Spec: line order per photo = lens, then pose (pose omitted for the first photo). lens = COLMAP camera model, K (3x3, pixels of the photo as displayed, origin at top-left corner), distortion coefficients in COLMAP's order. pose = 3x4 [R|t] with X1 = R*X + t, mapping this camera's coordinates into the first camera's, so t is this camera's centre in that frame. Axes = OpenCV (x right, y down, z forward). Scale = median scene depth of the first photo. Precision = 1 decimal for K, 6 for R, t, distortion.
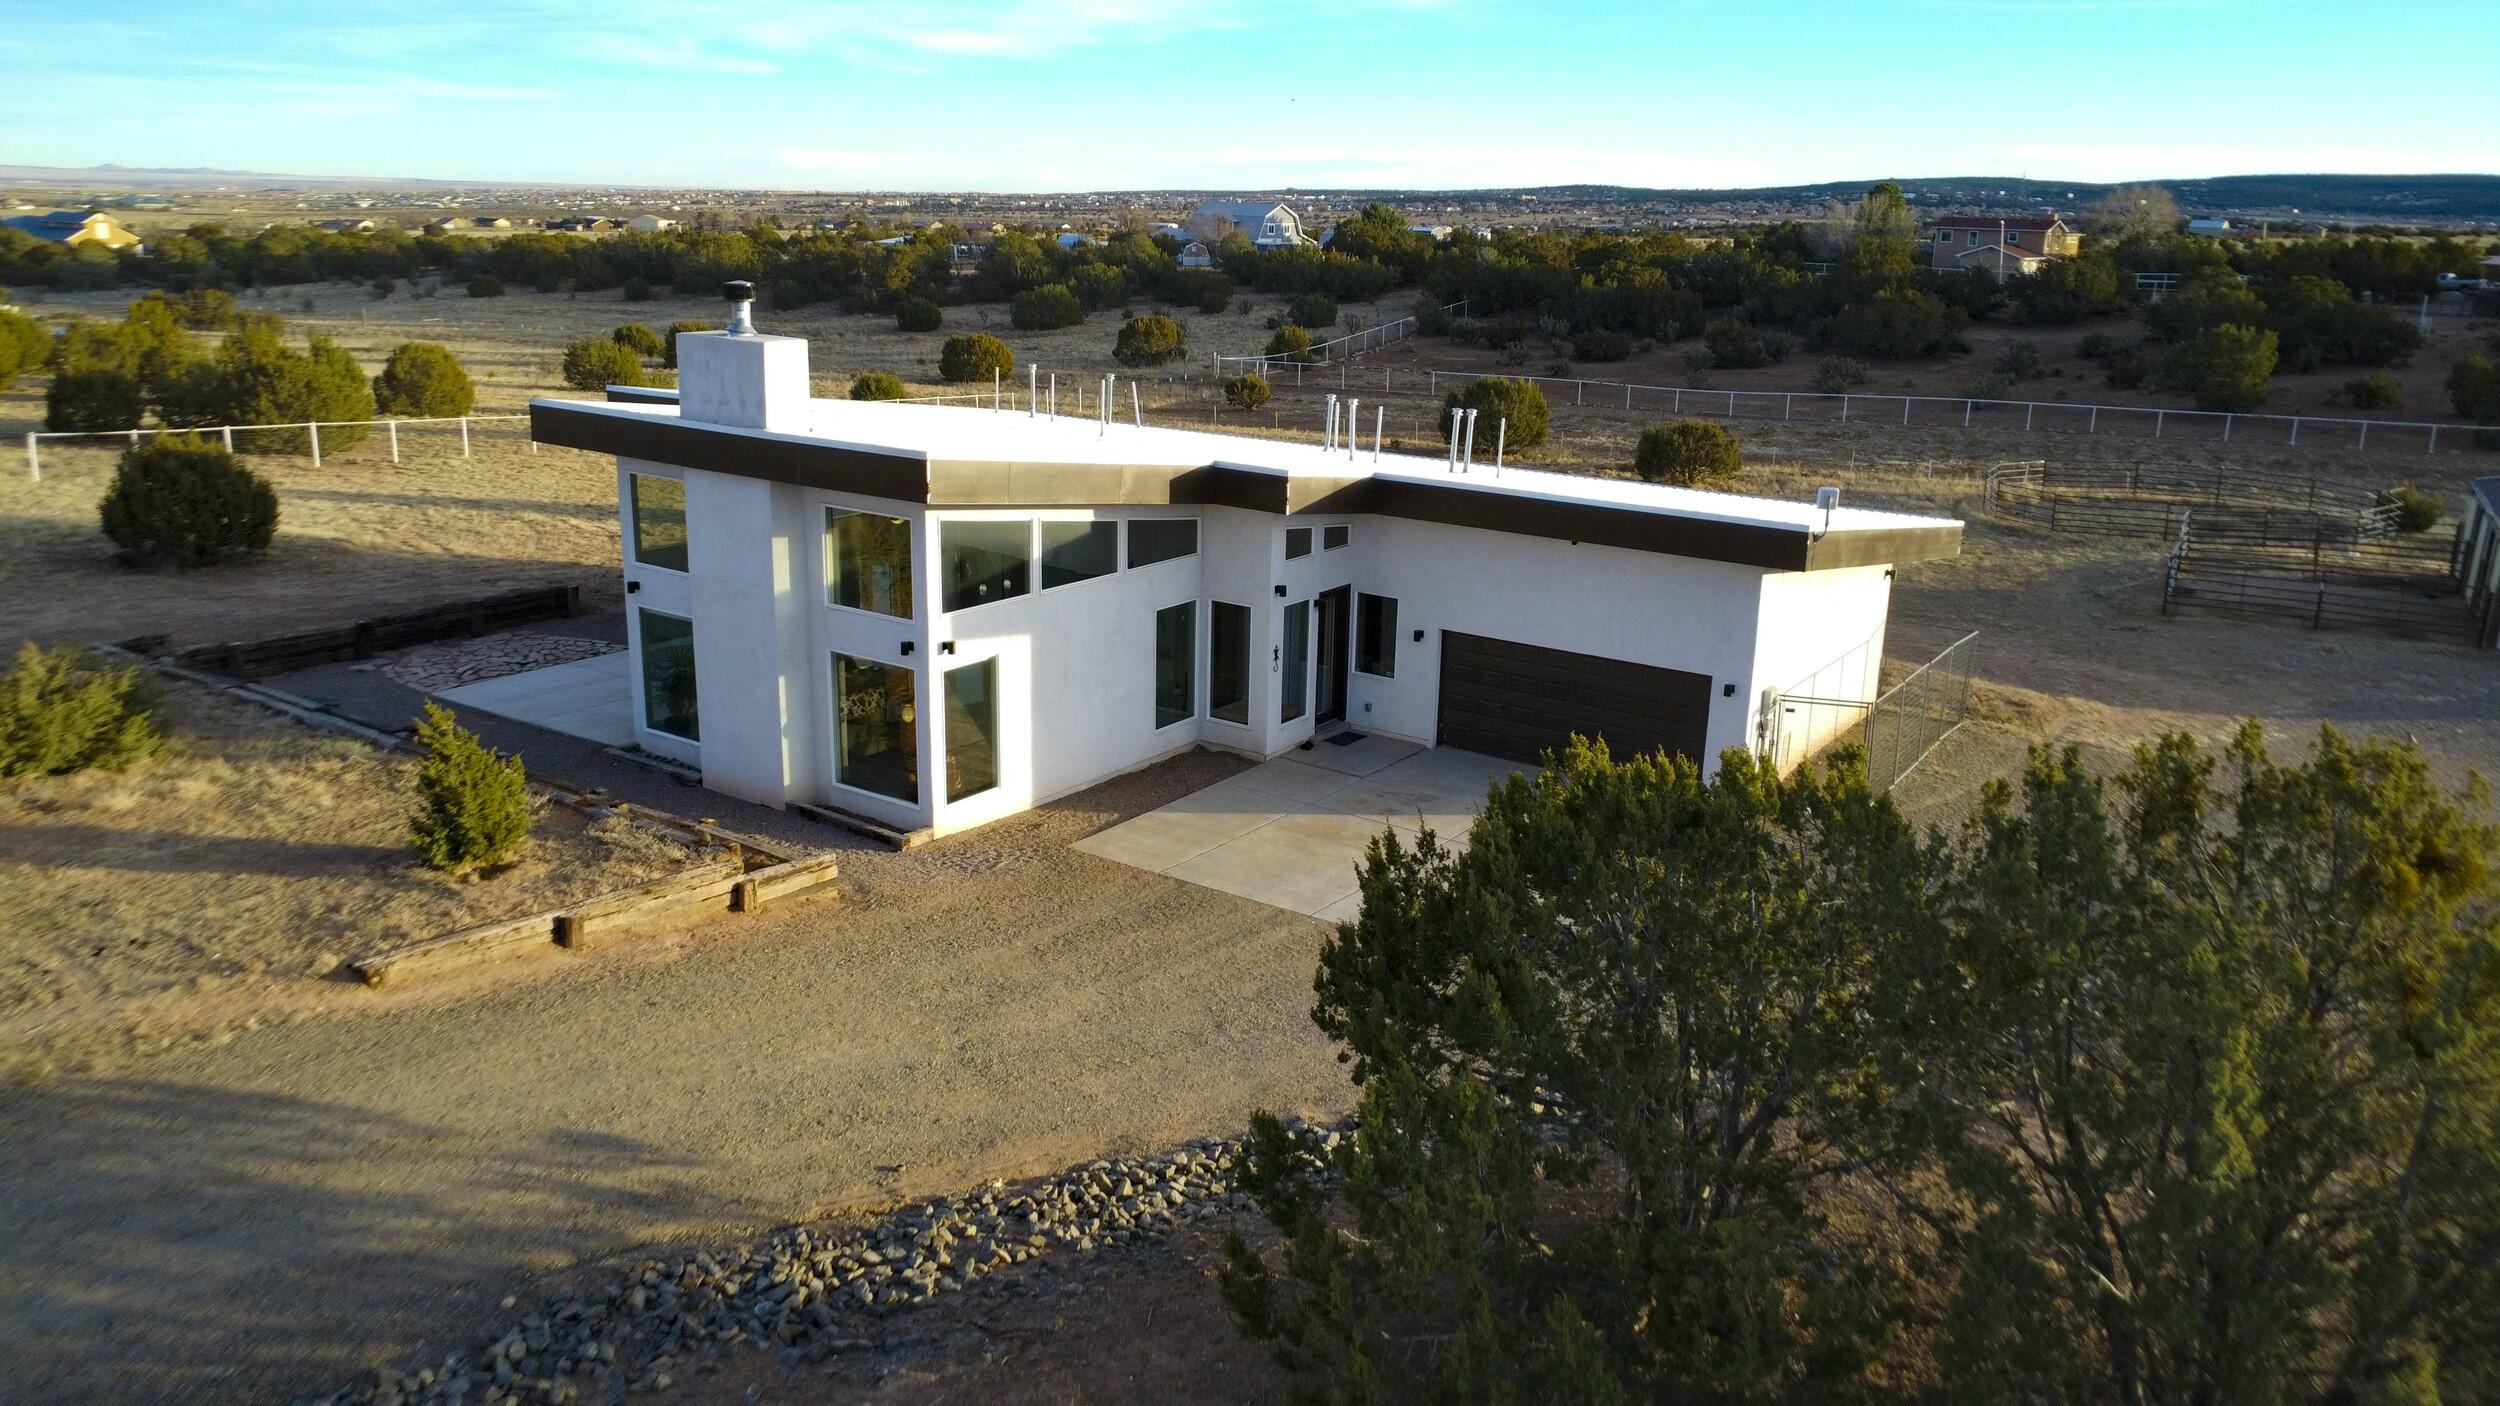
lens RADIAL K [[1819.3, 0, 1250.0], [0, 1819.3, 703.0], [0, 0, 1]] dist [-0.027258, -0.007862]
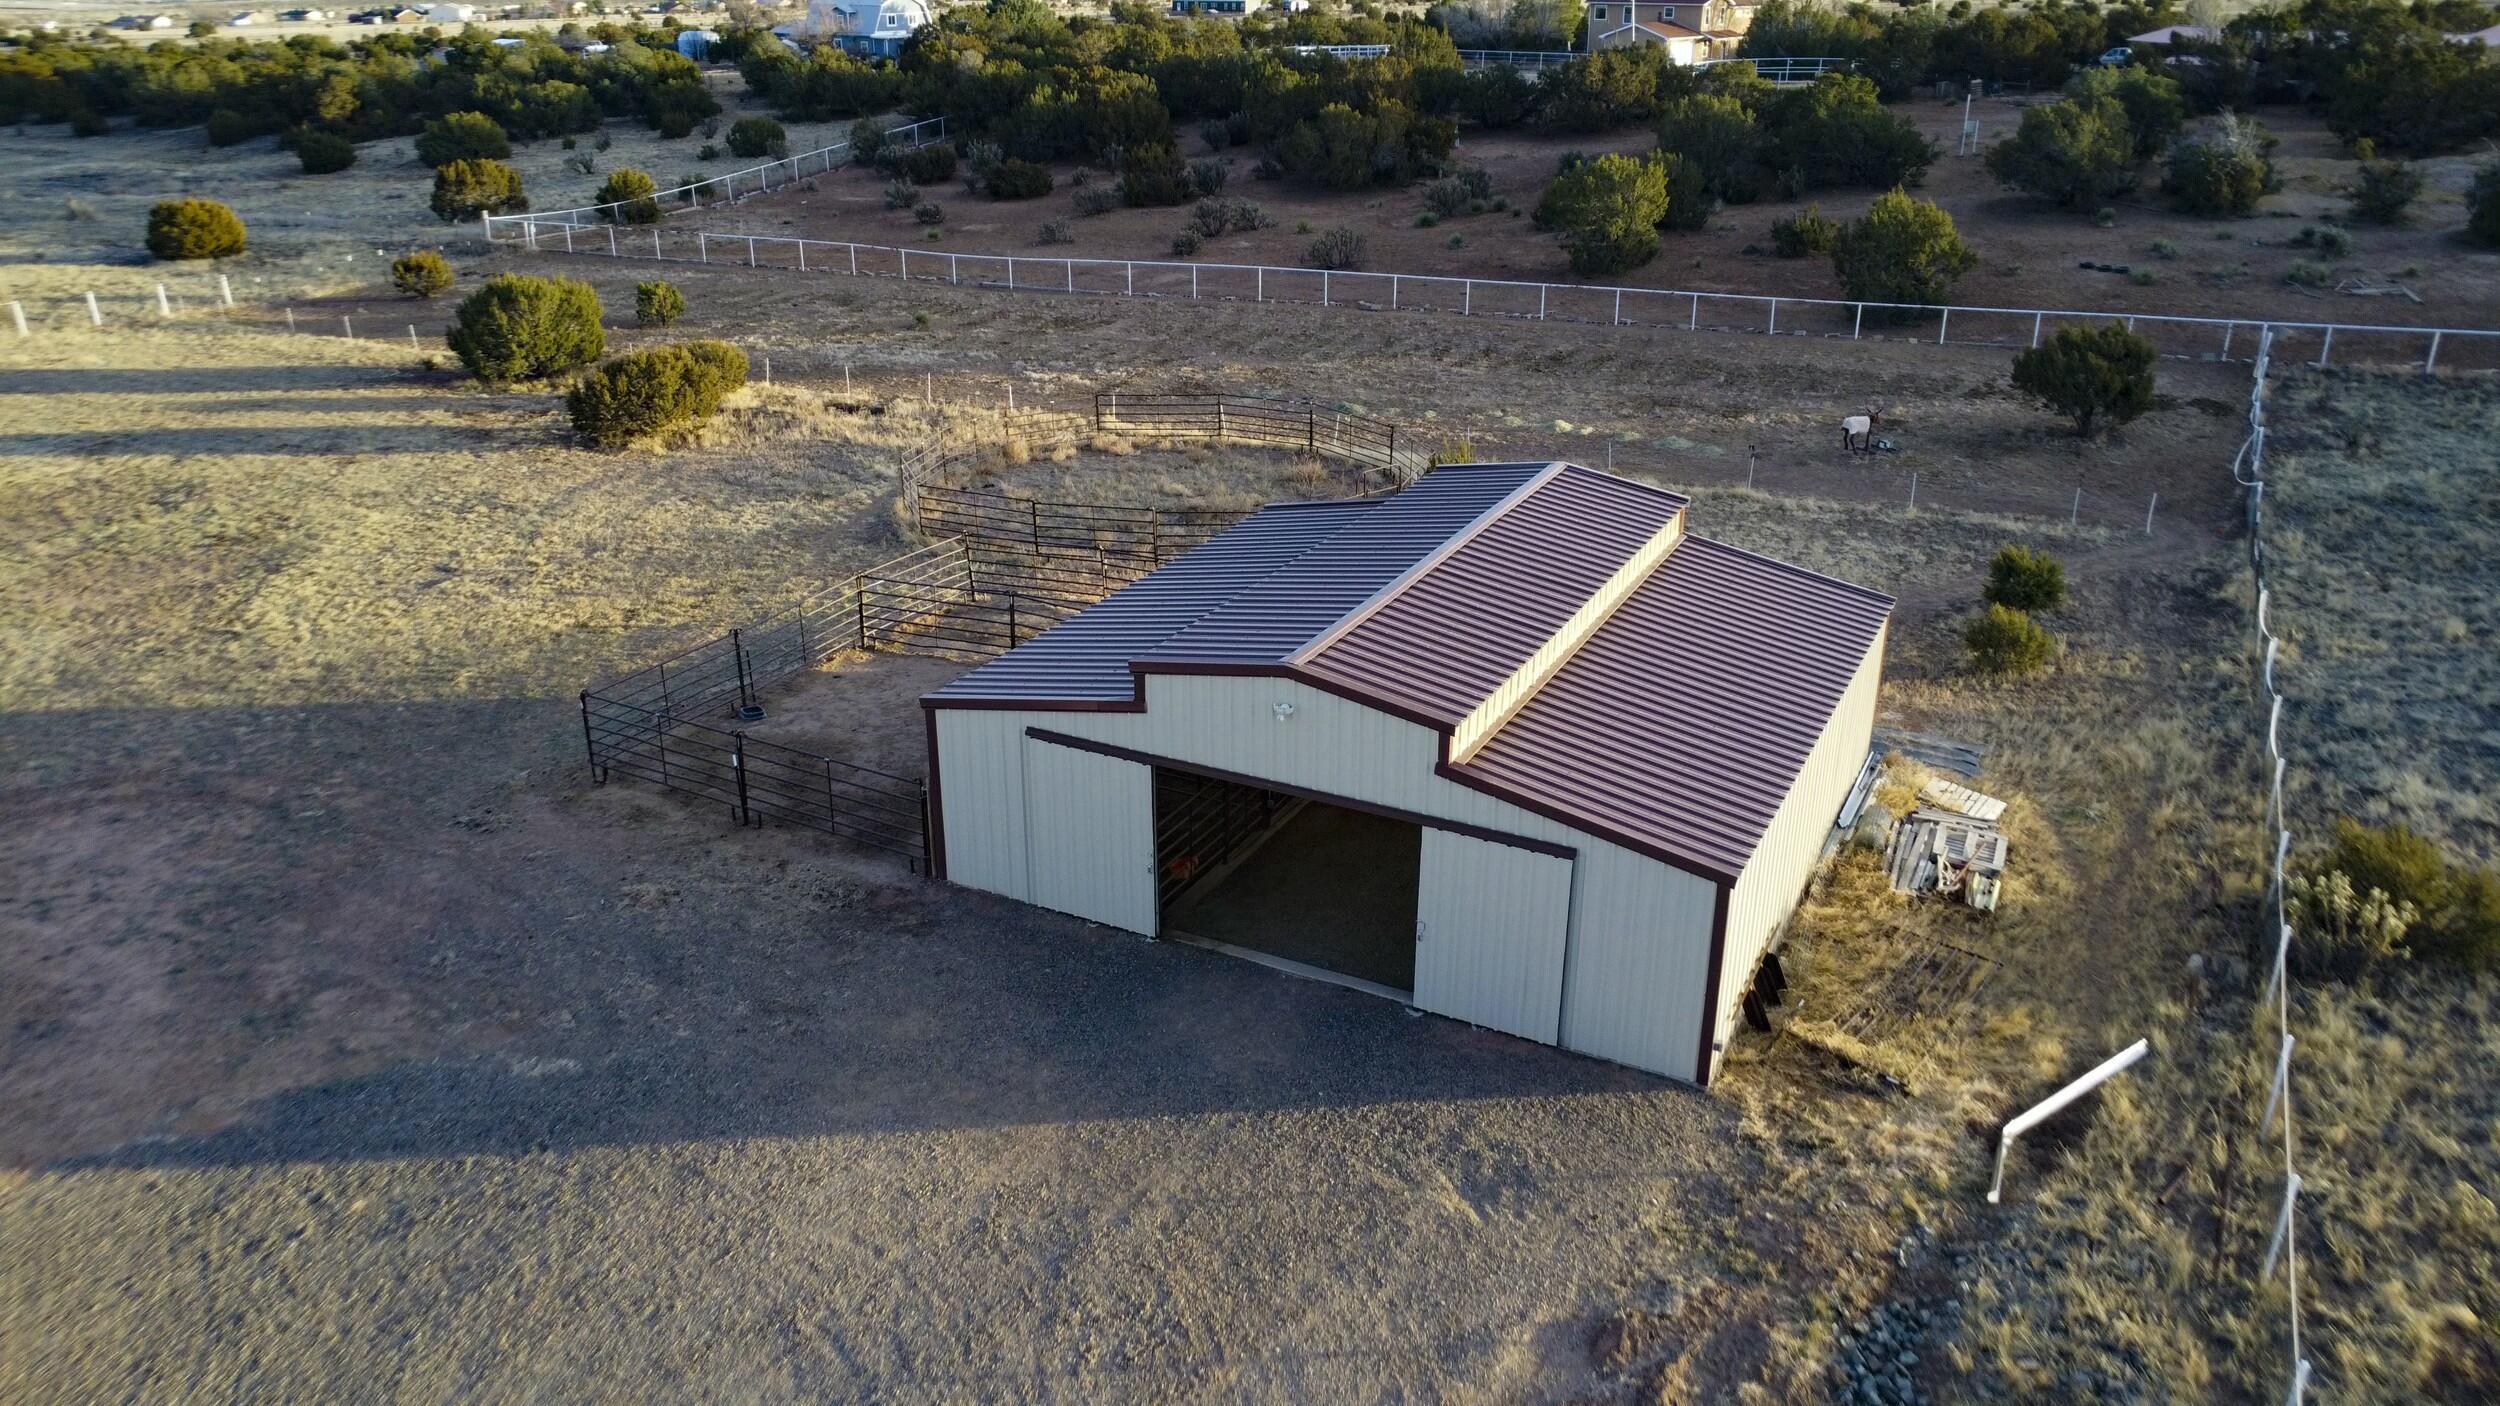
lens RADIAL K [[1769.8, 0, 1248.8], [0, 1769.8, 767.7], [0, 0, 1]] dist [-0.024746, -0.001186]
pose [[0.999294, -0.032496, 0.018859, 1.181694], [0.029089, 0.986839, 0.159068, -0.234219], [-0.023780, -0.158407, 0.987087, 0.640049]]
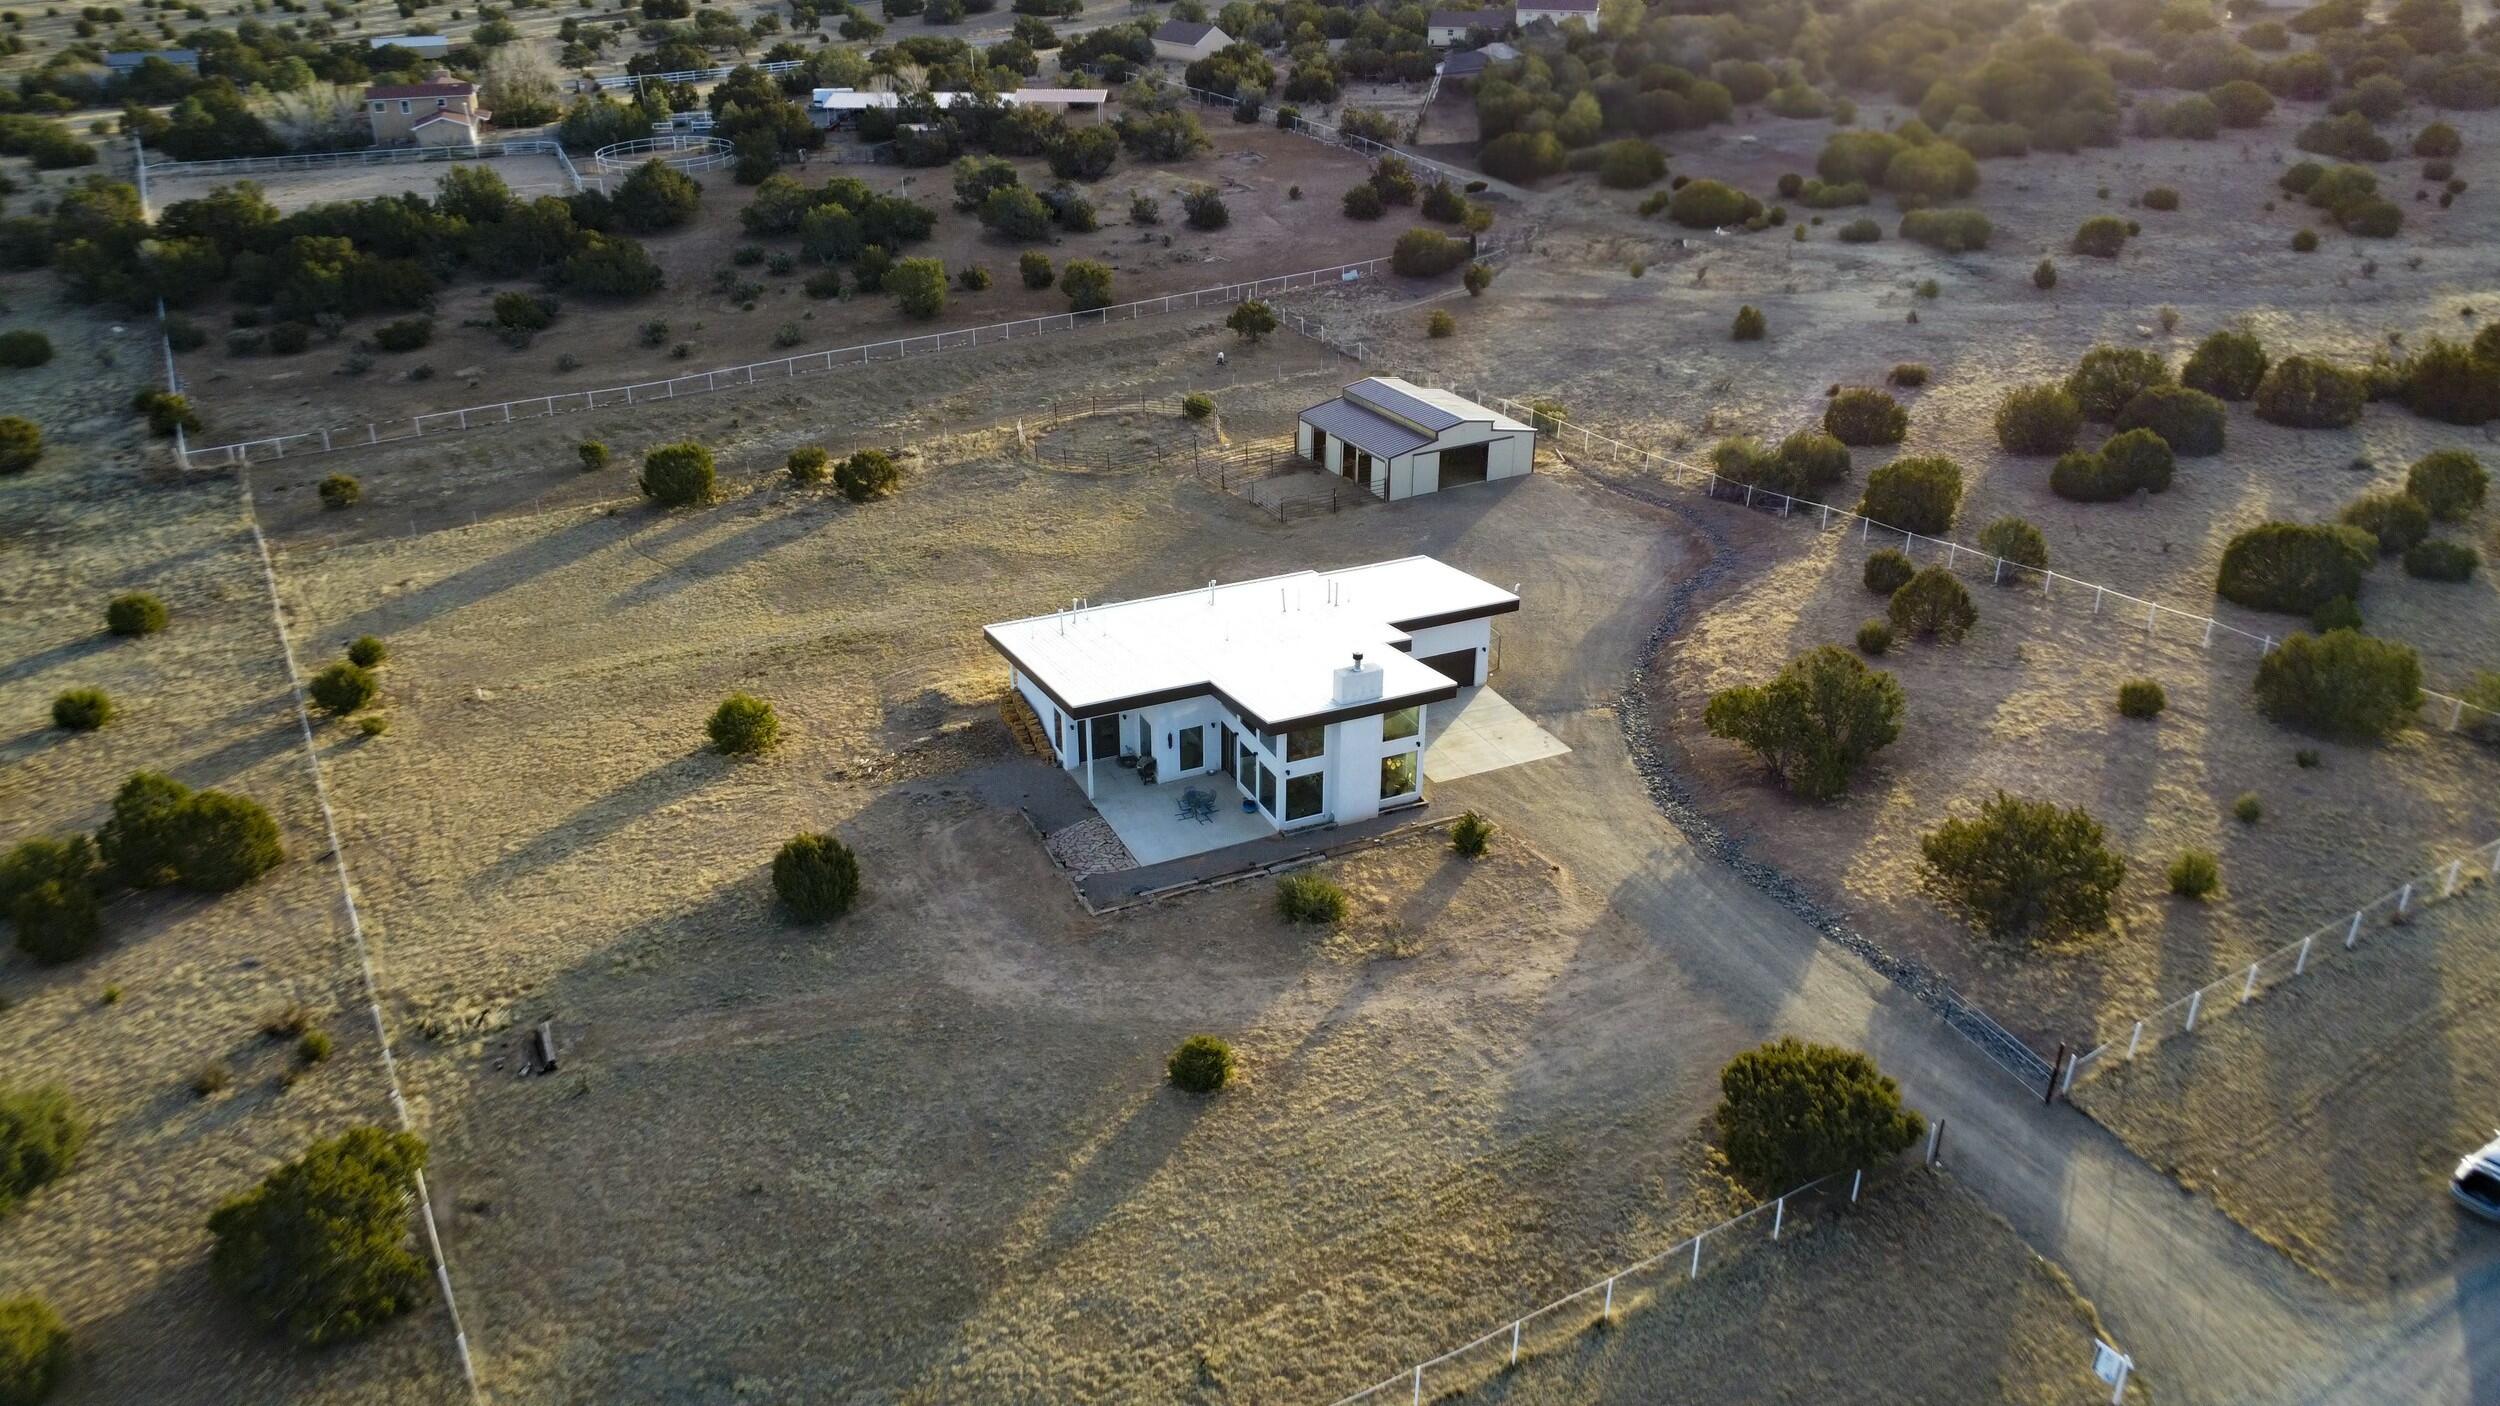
lens RADIAL K [[1819.3, 0, 1250.0], [0, 1819.3, 703.0], [0, 0, 1]] dist [-0.027258, -0.007862]
pose [[0.502973, -0.397671, 0.767383, -2.195935], [0.237324, 0.917282, 0.319799, -0.943722], [-0.831081, 0.021268, 0.555744, -0.368856]]
